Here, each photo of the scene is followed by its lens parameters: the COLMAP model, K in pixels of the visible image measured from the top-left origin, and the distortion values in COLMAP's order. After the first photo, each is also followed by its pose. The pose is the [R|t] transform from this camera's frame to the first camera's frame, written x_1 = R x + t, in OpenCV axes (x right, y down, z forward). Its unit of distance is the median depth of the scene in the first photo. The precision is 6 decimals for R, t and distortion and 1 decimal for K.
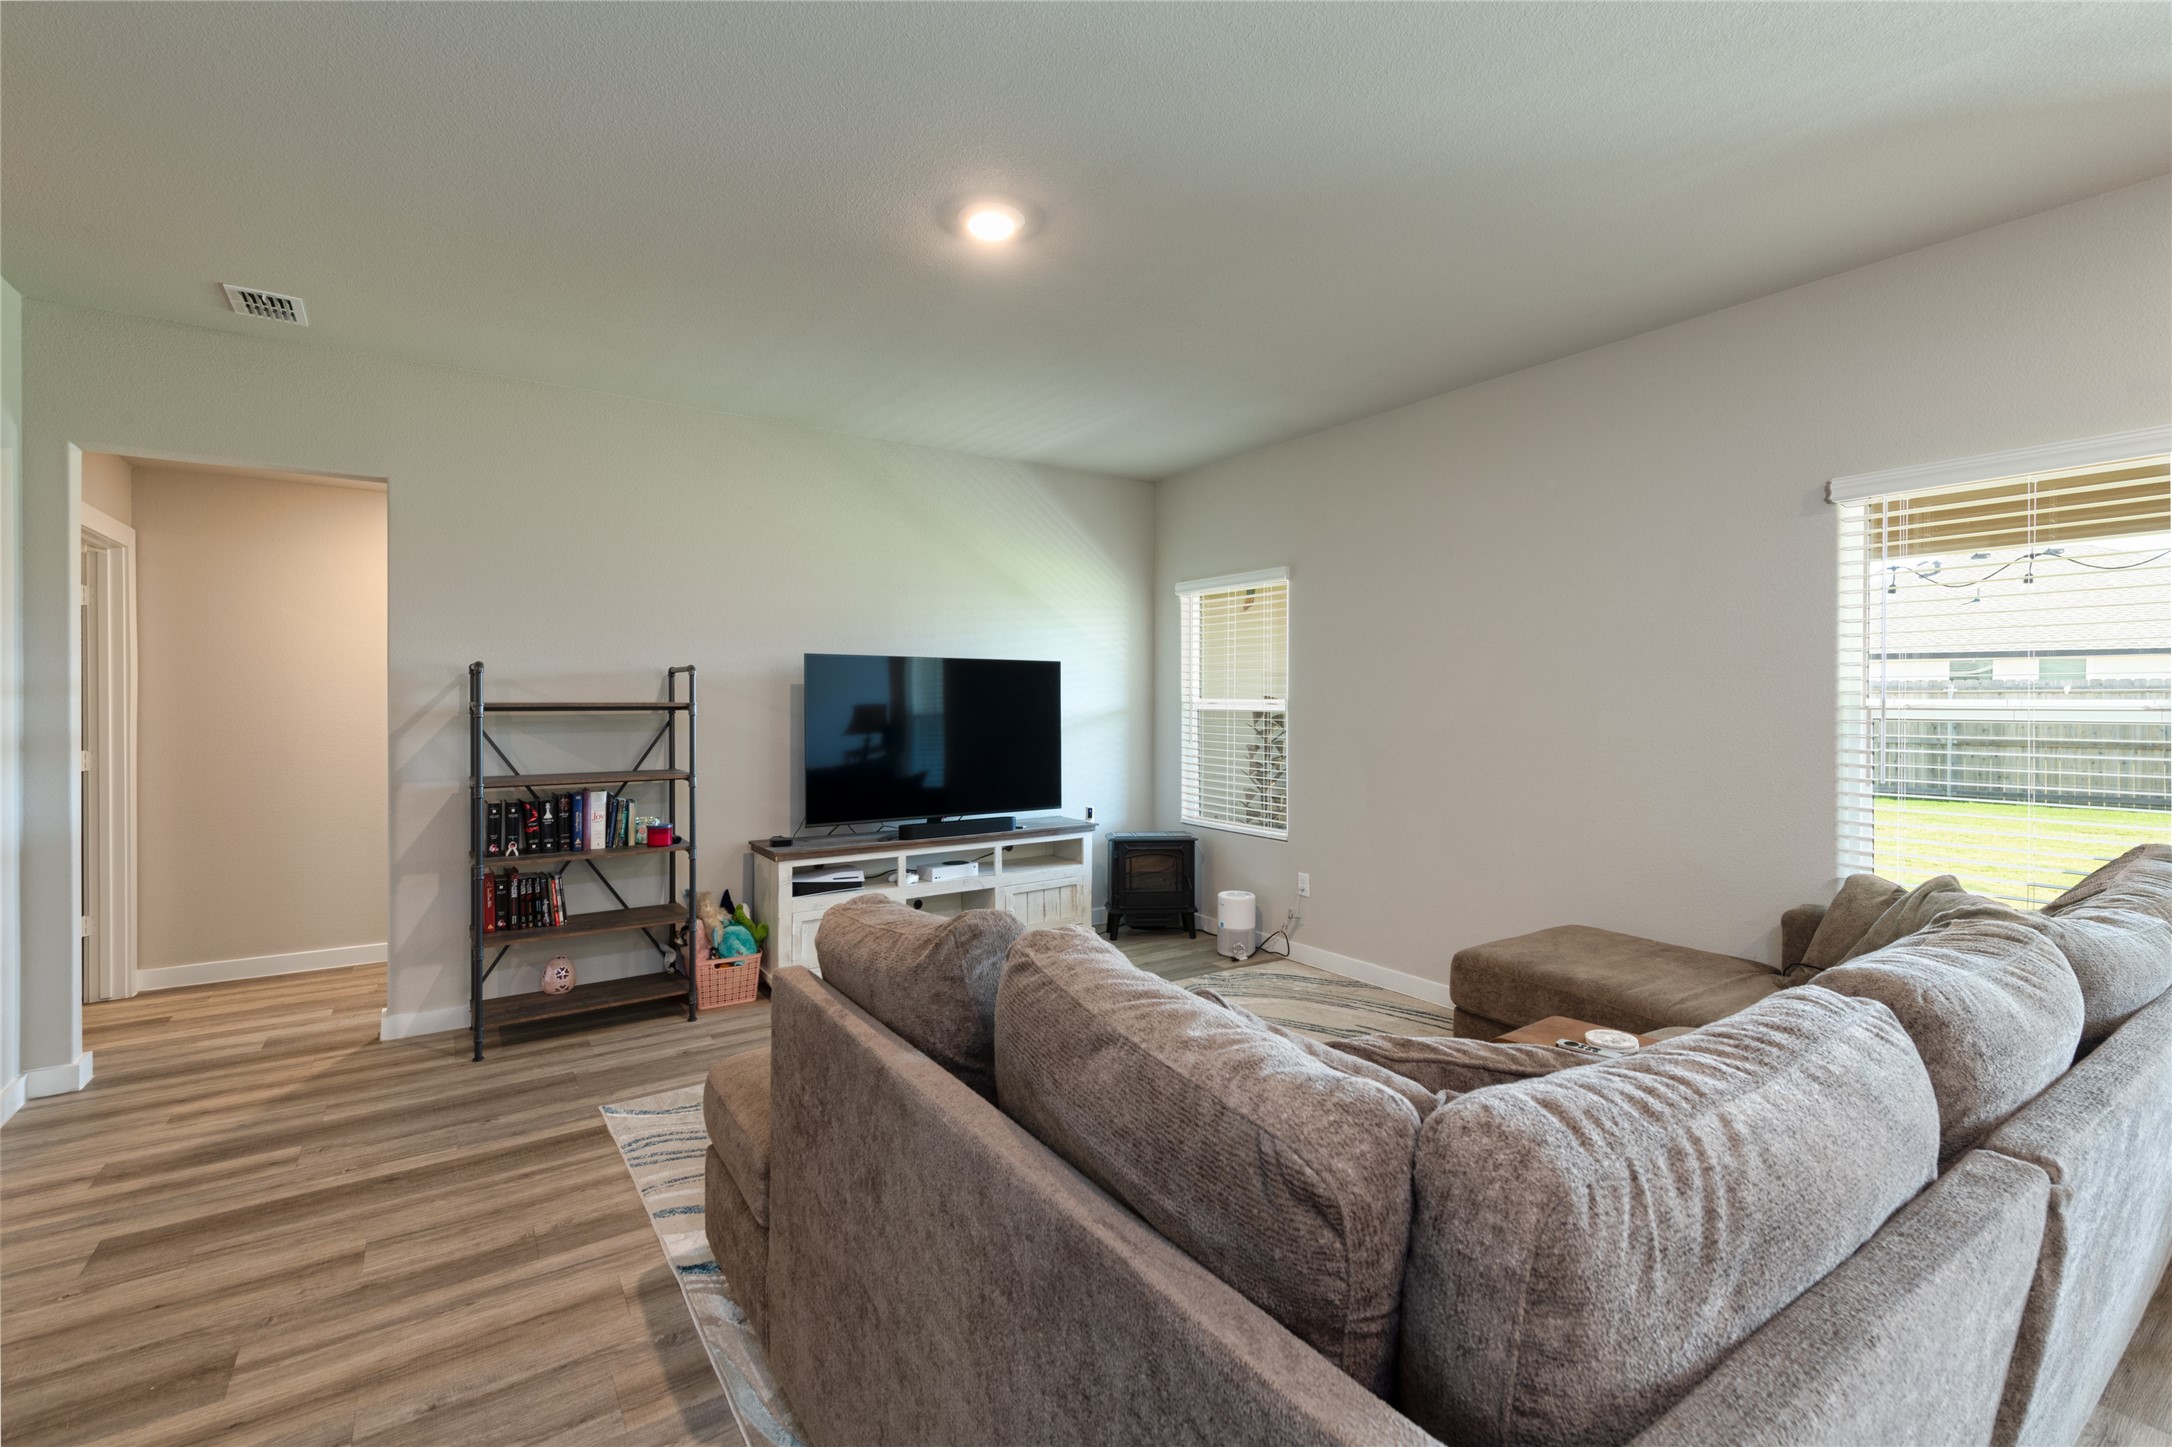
lens RADIAL K [[945.6, 0, 1077.1], [0, 945.6, 728.7], [0, 0, 1]] dist [0.009598, -0.001127]
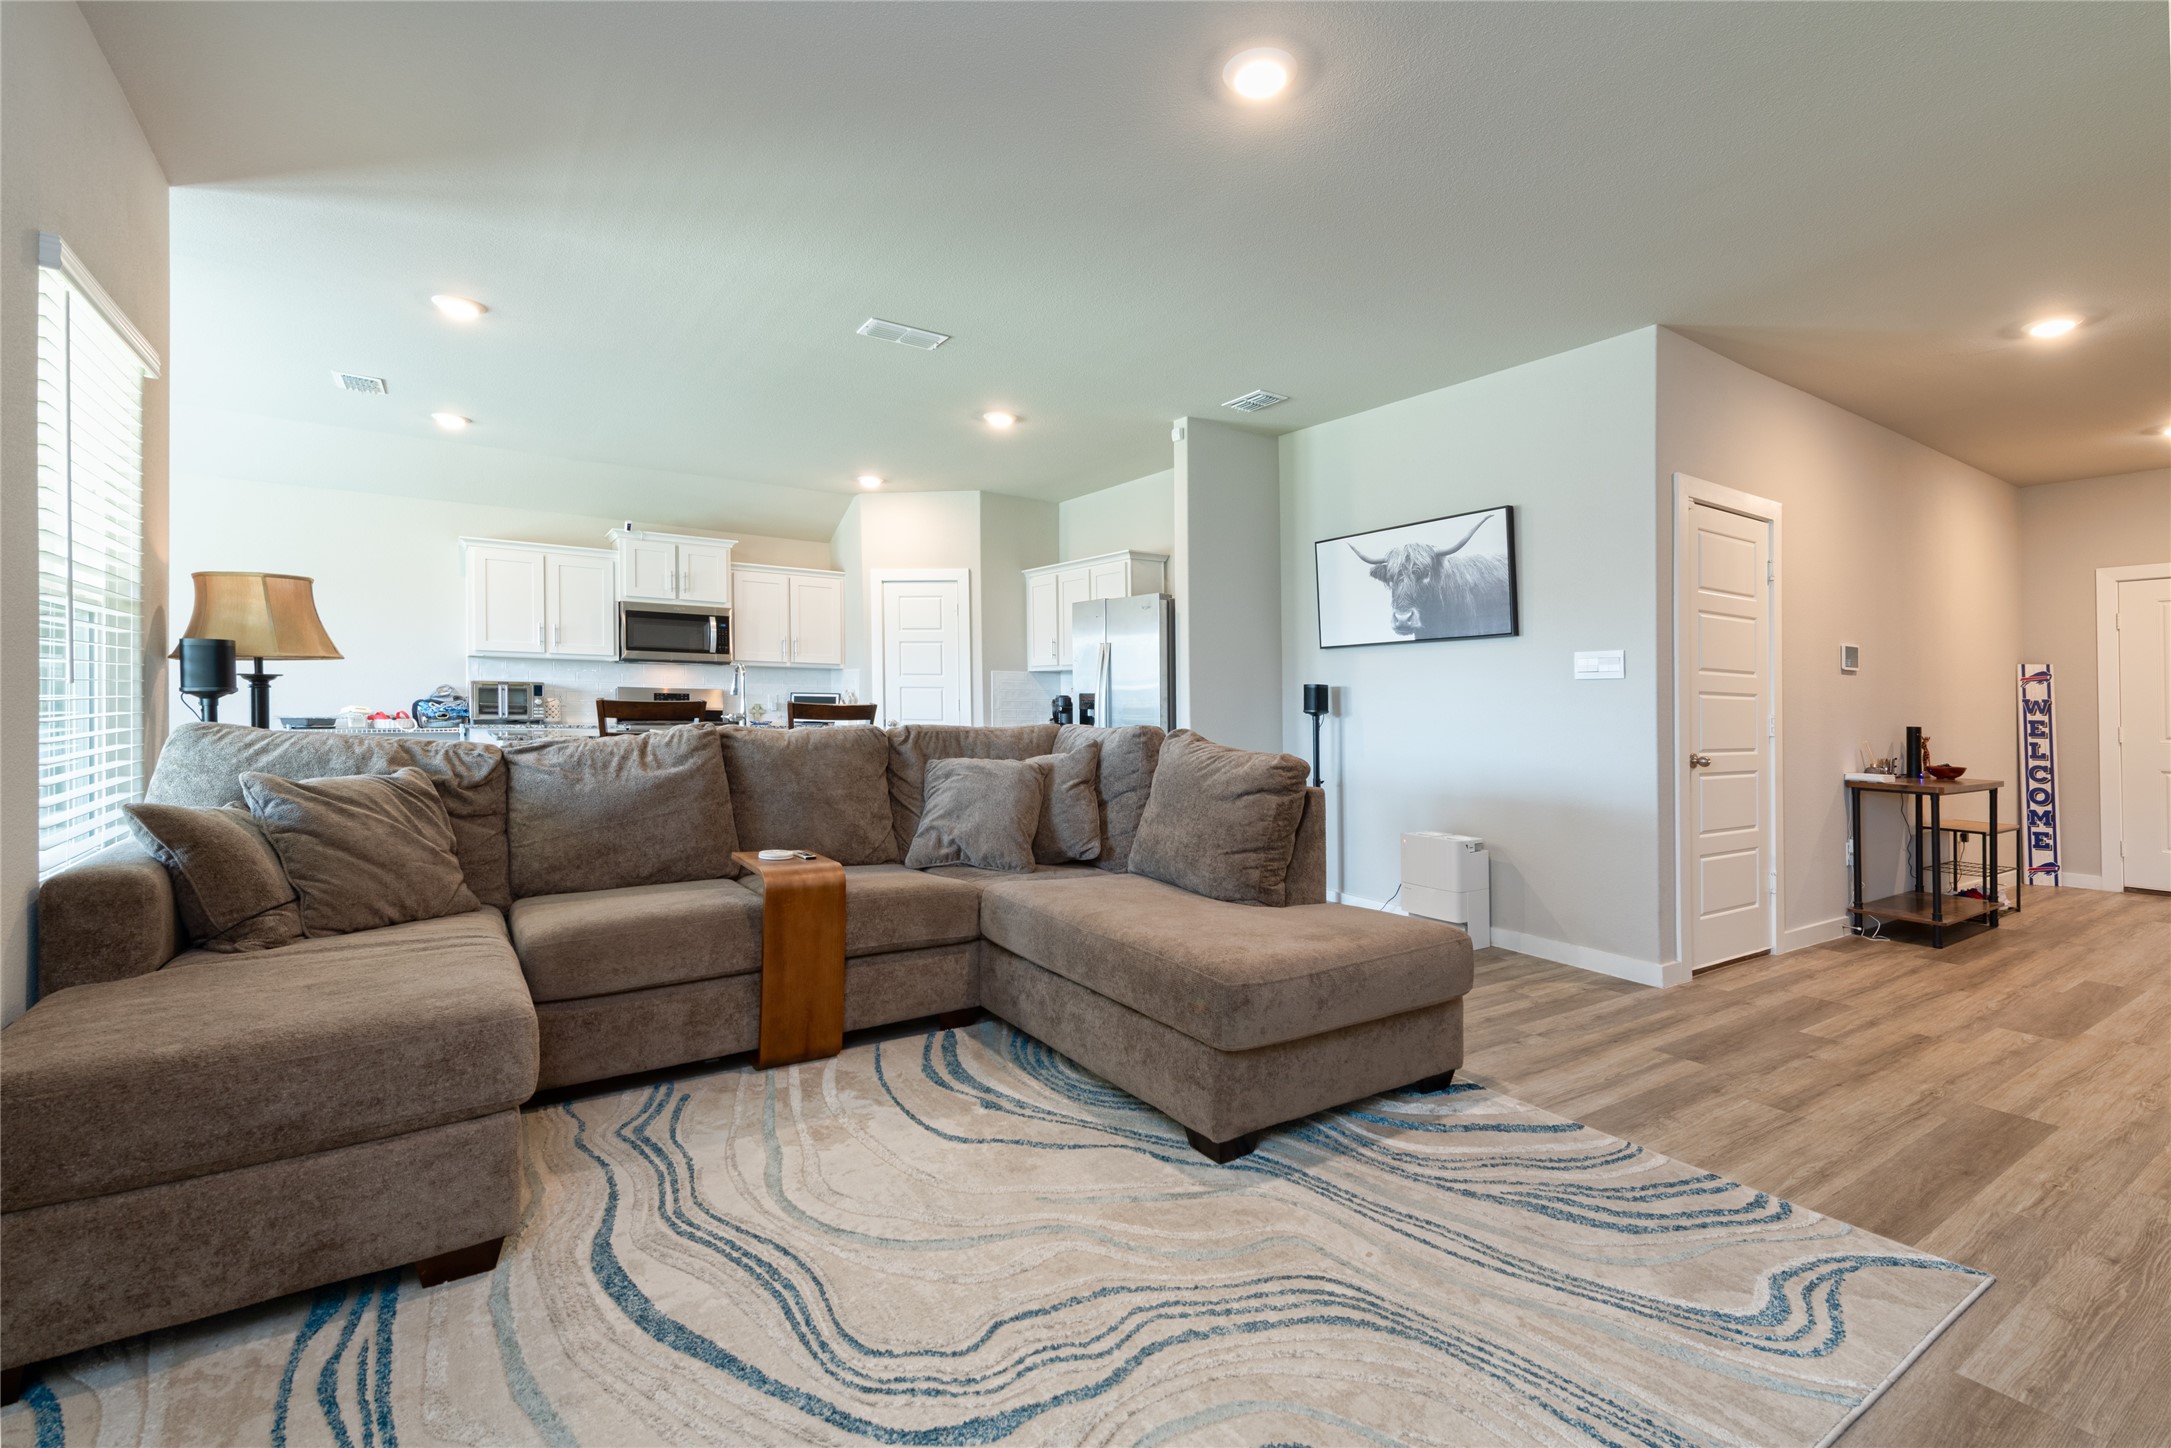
lens RADIAL K [[945.2, 0, 1089.0], [0, 945.2, 702.2], [0, 0, 1]] dist [0.009598, -0.001127]
pose [[-0.999493, 0.000367, 0.031837, 0.073457], [0.000219, 0.999989, -0.004653, 0.035423], [-0.031838, -0.004644, -0.999482, 1.922413]]
